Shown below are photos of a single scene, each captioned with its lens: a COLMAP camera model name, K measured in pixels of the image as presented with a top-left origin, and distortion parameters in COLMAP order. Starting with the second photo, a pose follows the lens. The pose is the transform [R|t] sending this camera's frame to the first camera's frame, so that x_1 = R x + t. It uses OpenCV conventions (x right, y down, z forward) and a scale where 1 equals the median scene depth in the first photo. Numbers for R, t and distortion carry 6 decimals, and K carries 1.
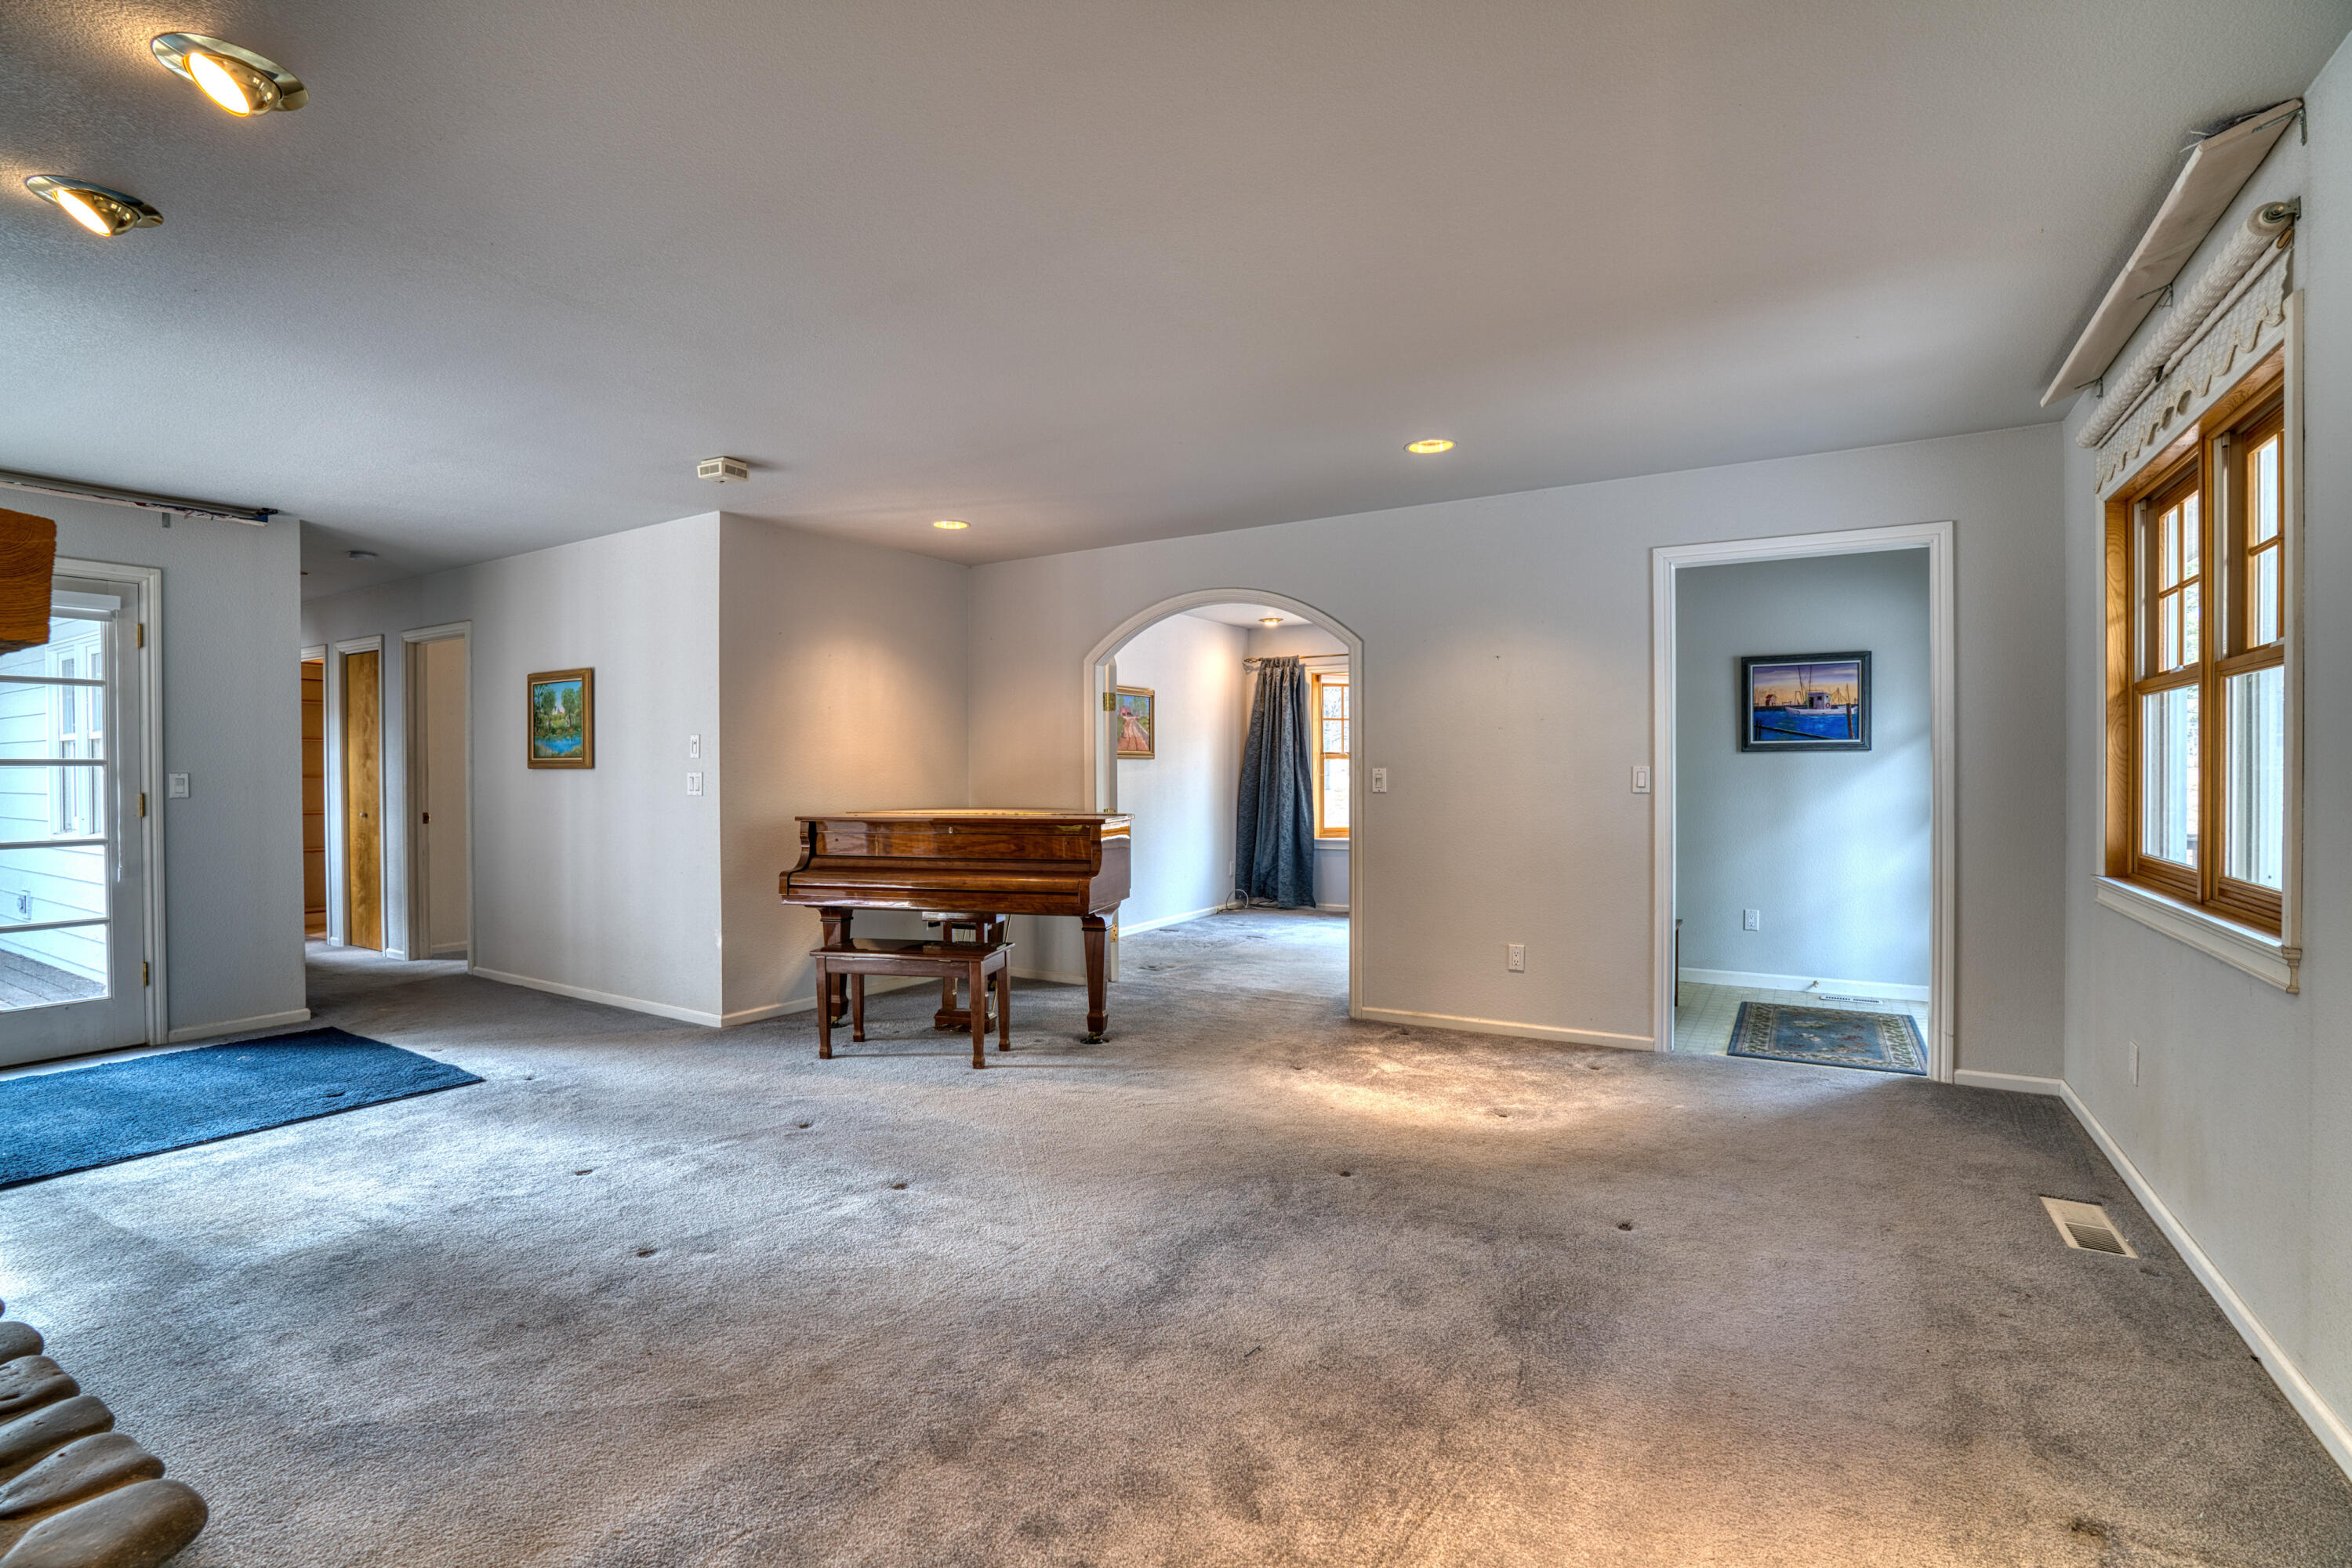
lens RADIAL K [[1083.7, 0, 1164.5], [0, 1083.7, 777.5], [0, 0, 1]] dist [-0.071569, 0.027129]
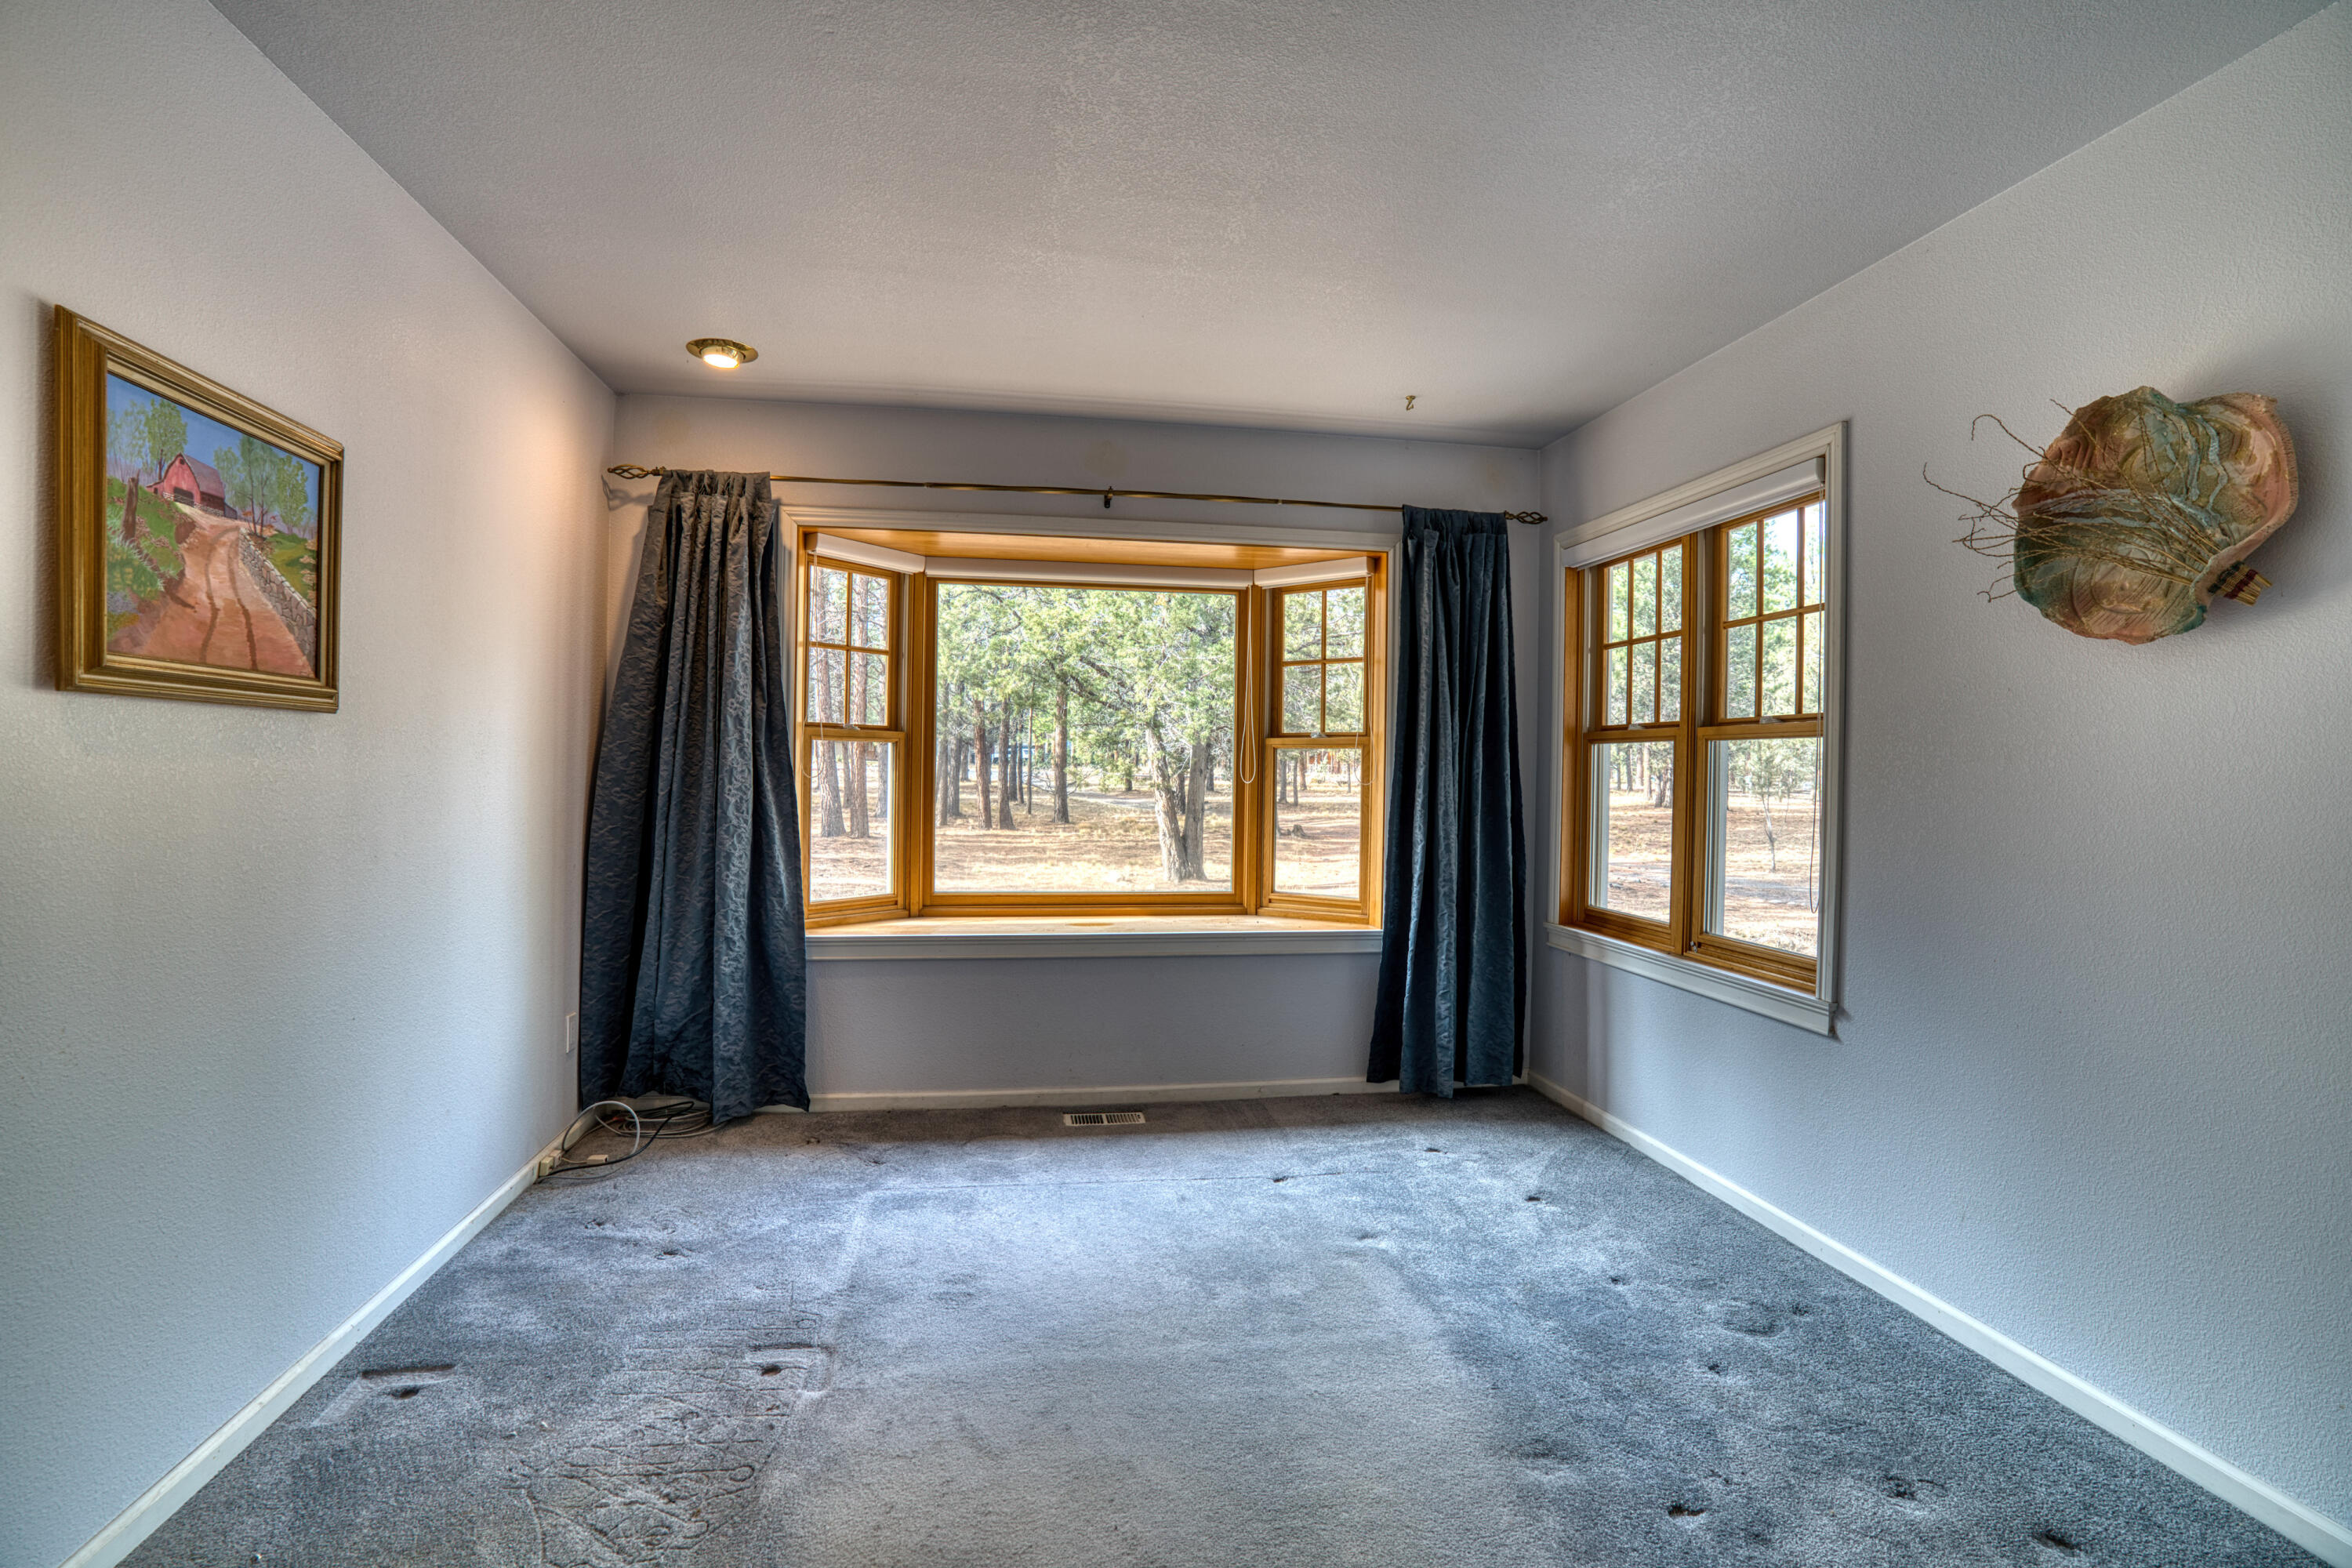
lens RADIAL K [[1083.7, 0, 1164.5], [0, 1083.7, 777.5], [0, 0, 1]] dist [-0.071569, 0.027129]
pose [[0.756498, 0.007641, 0.653952, -0.020470], [-0.008254, 0.999964, -0.002135, -0.002297], [-0.653944, -0.003783, 0.756533, 0.610908]]
